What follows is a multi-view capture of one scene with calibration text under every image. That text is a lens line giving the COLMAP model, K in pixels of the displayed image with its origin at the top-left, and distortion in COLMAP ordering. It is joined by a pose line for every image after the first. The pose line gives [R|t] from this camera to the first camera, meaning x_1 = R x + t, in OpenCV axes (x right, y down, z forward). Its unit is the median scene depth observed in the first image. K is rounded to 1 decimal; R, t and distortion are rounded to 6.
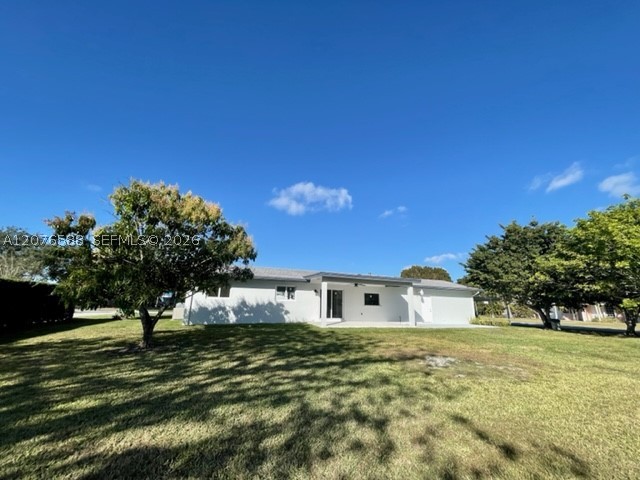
lens RADIAL K [[259.9, 0, 320.0], [0, 259.9, 241.0], [0, 0, 1]] dist [-0.000792, -0.000159]
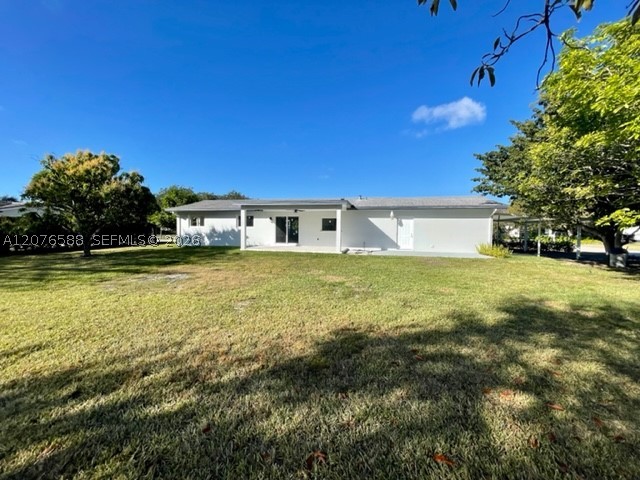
lens RADIAL K [[259.9, 0, 320.0], [0, 259.9, 238.7], [0, 0, 1]] dist [-0.000792, -0.000159]
pose [[0.837962, 0.000183, -0.545729, 0.803283], [0.139417, 0.966746, 0.214397, 0.077201], [0.527620, -0.255740, 0.810070, 0.230471]]
